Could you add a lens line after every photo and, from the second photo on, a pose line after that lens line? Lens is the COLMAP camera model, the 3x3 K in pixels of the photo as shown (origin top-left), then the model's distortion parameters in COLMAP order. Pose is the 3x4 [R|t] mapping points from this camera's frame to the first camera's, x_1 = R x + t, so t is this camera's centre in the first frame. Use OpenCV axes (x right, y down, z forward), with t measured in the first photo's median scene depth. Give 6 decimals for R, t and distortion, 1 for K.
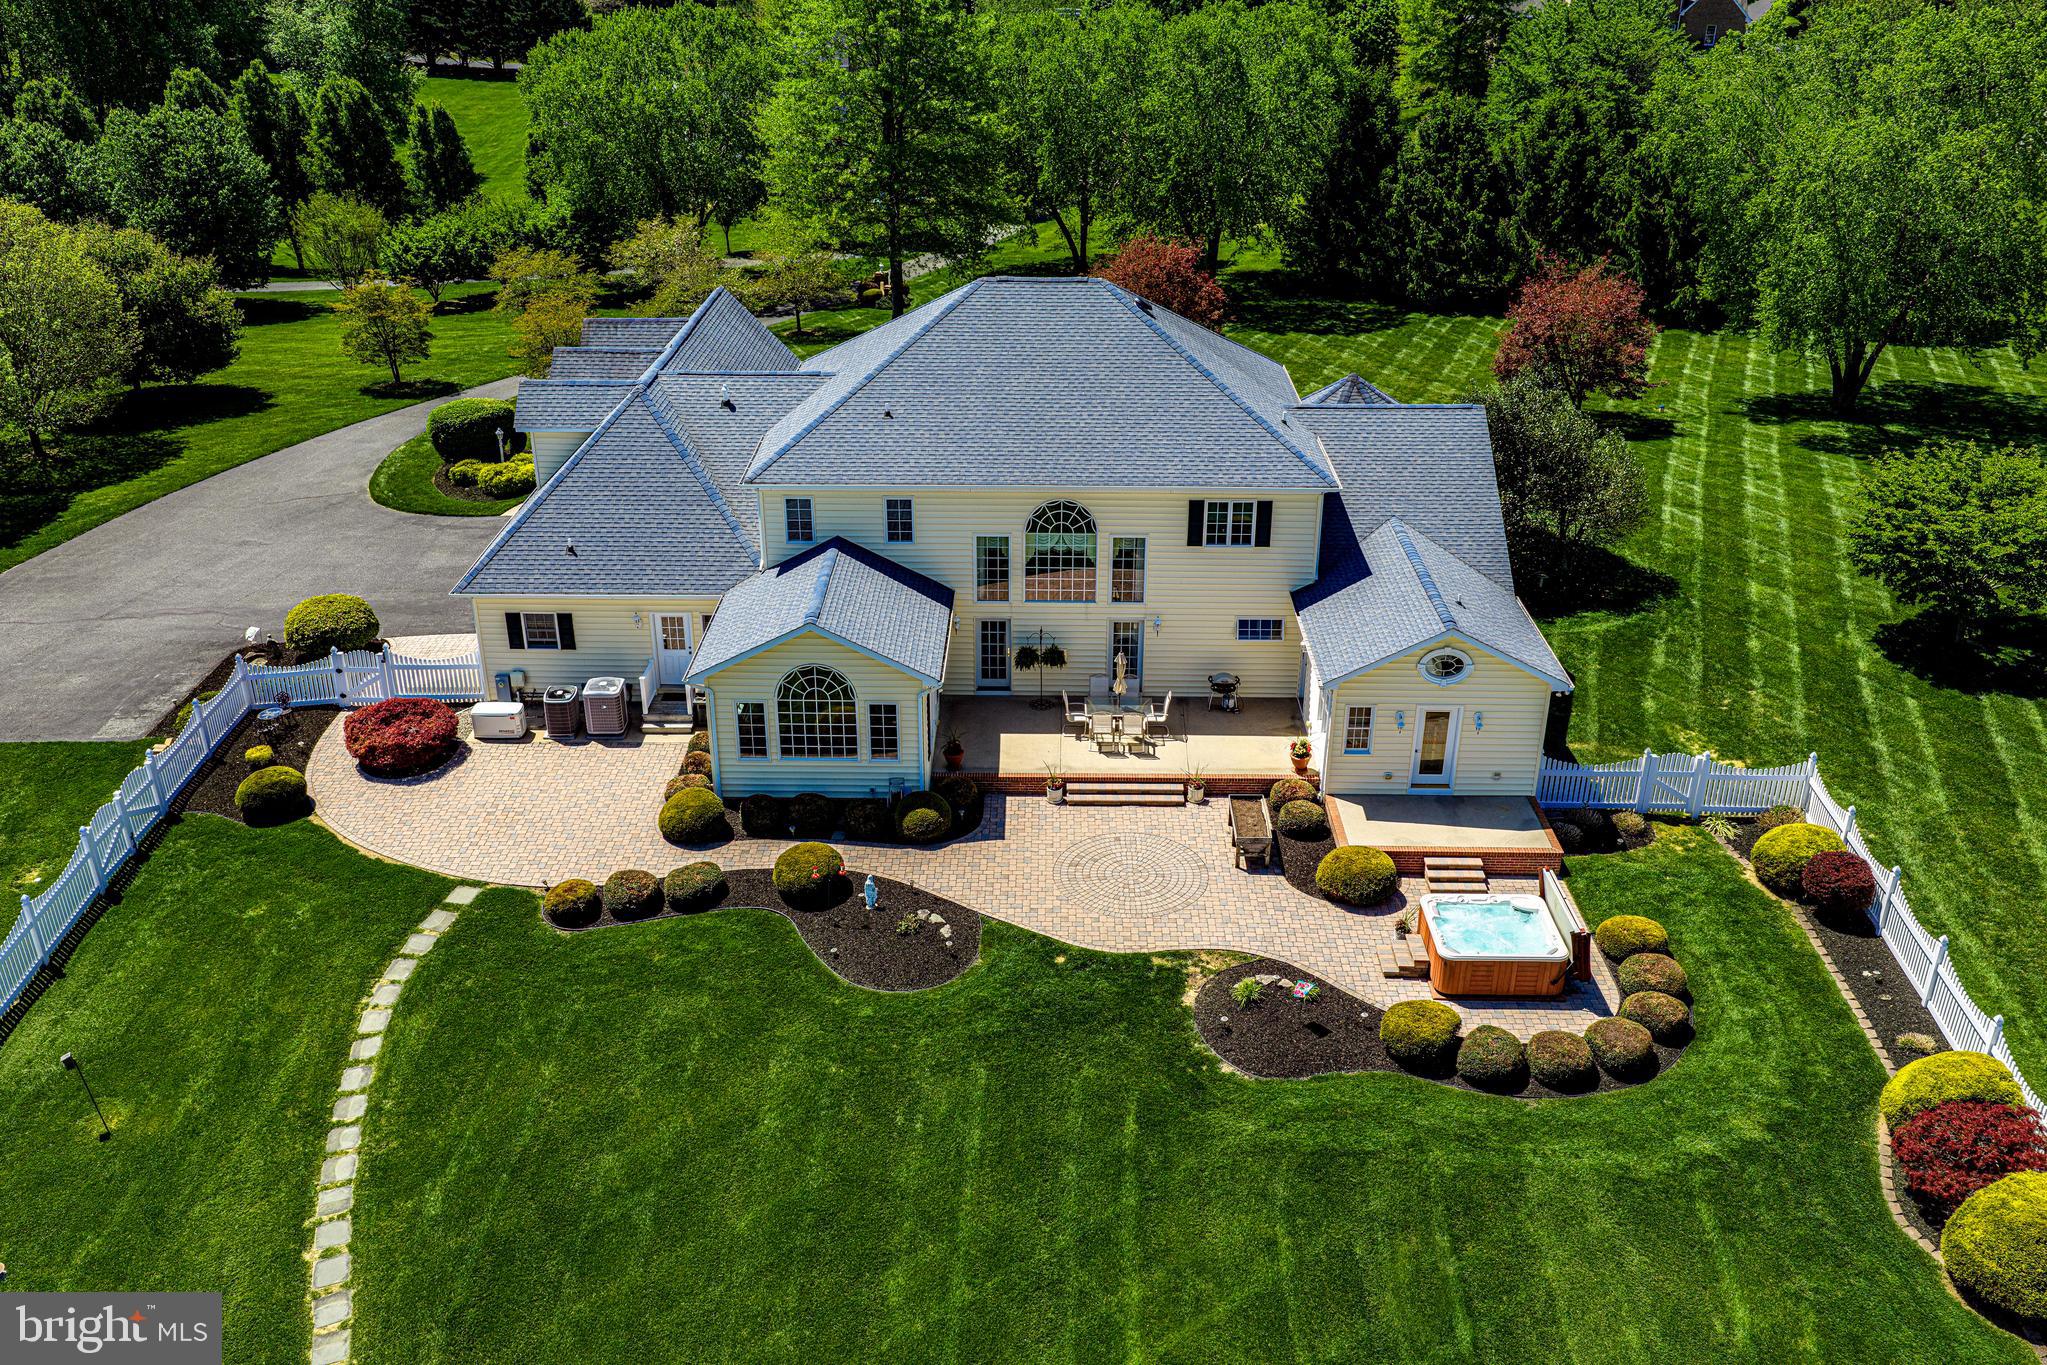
lens RADIAL K [[1708.2, 0, 1029.2], [0, 1708.2, 681.3], [0, 0, 1]] dist [0.026198, -0.047250]
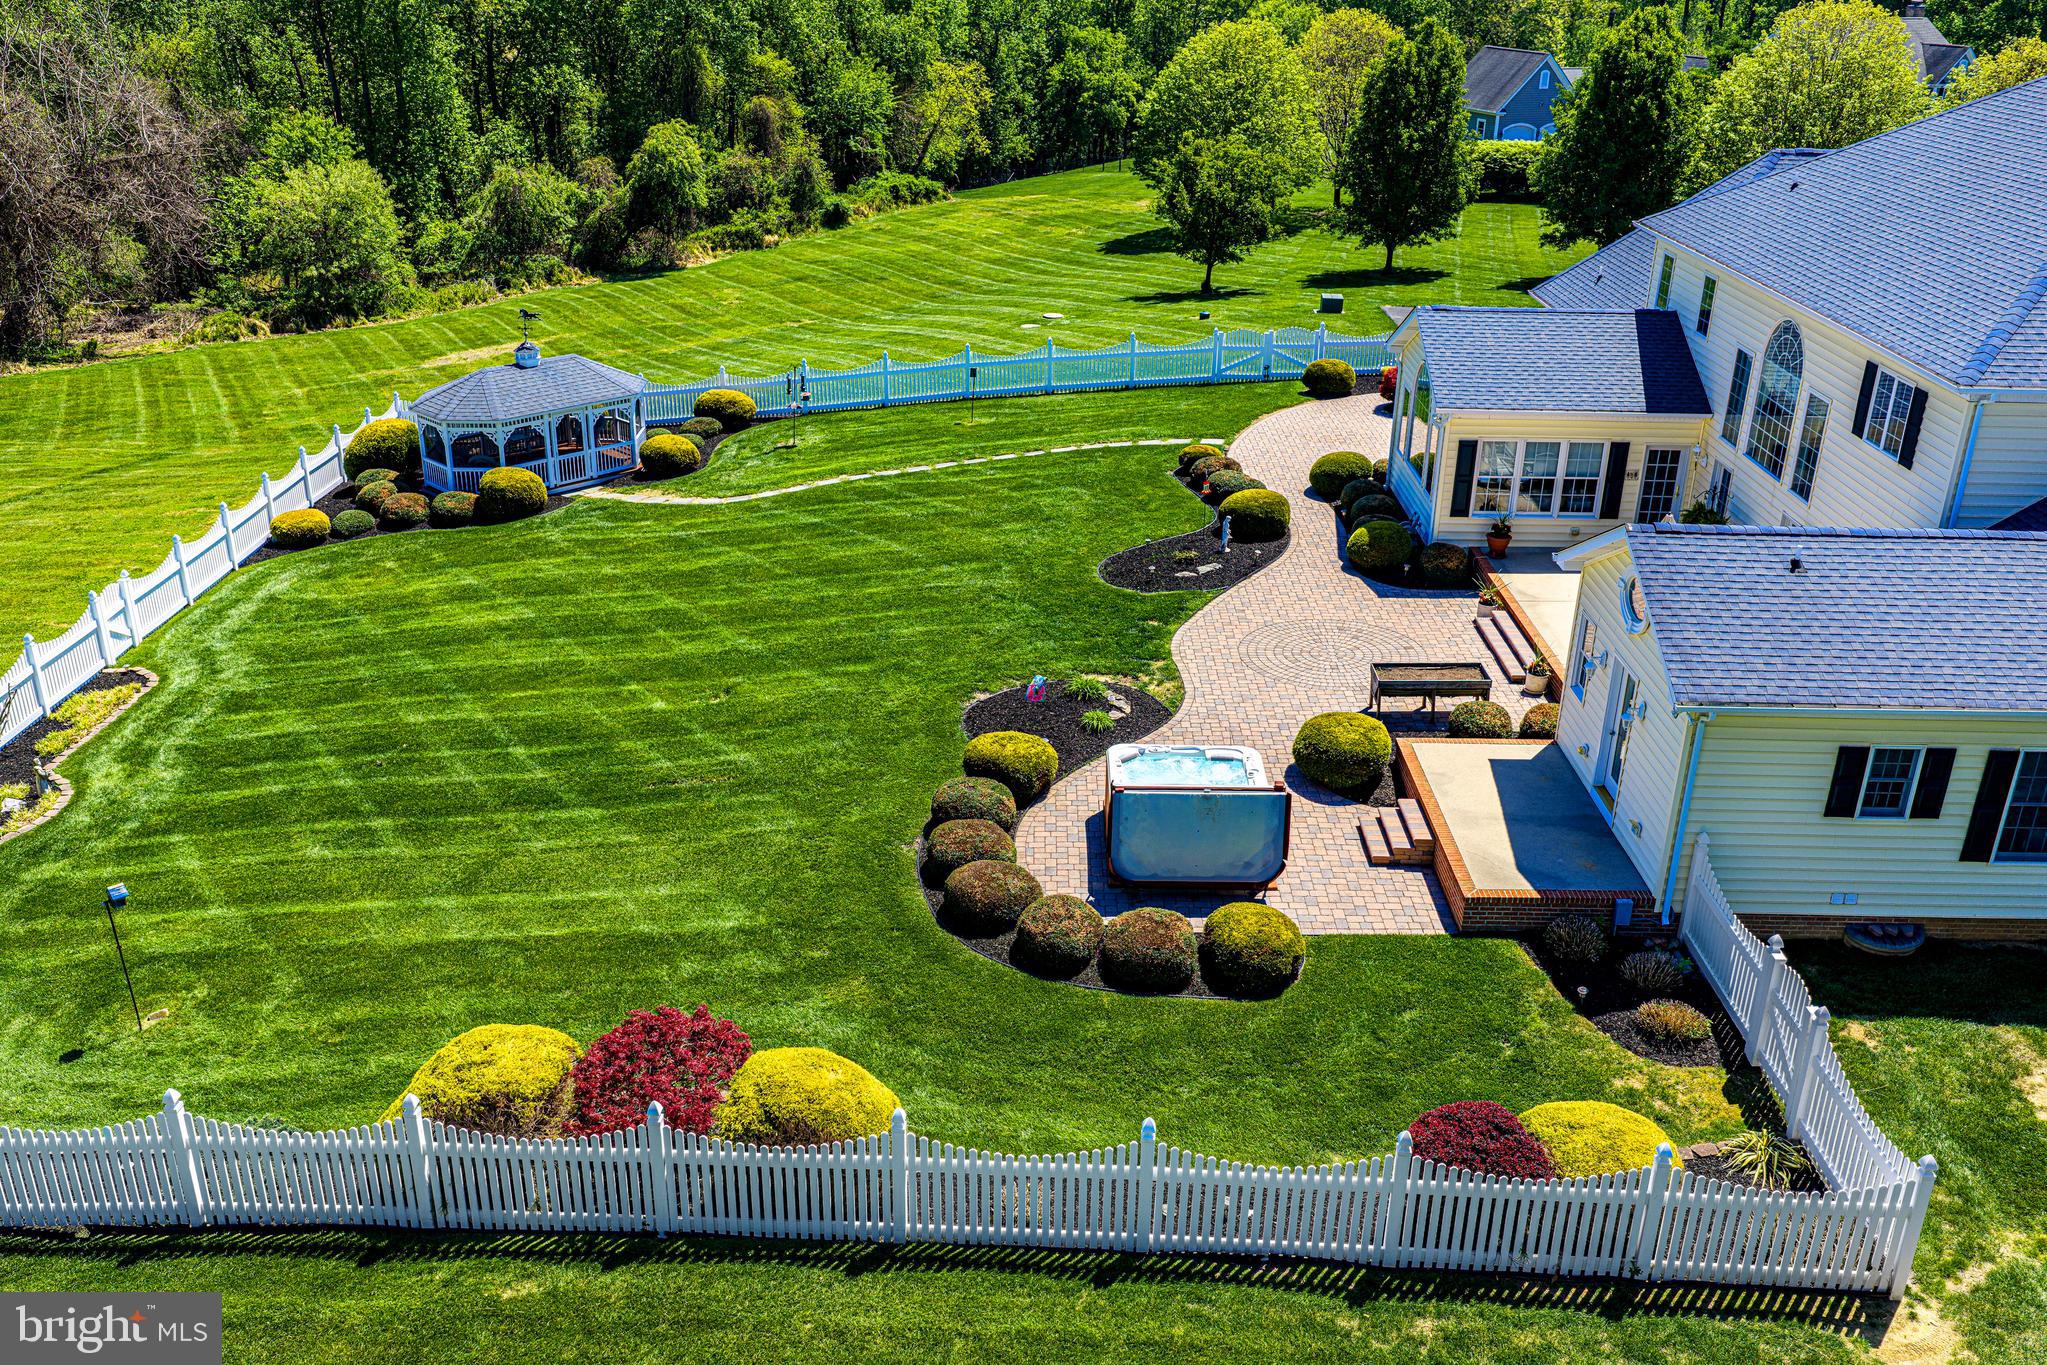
lens RADIAL K [[1708.2, 0, 1041.7], [0, 1708.2, 725.5], [0, 0, 1]] dist [0.026198, -0.047250]
pose [[0.009591, 0.423377, -0.905903, 0.736906], [-0.444990, 0.813103, 0.375296, -0.097240], [0.895484, 0.399518, 0.196197, 0.639786]]
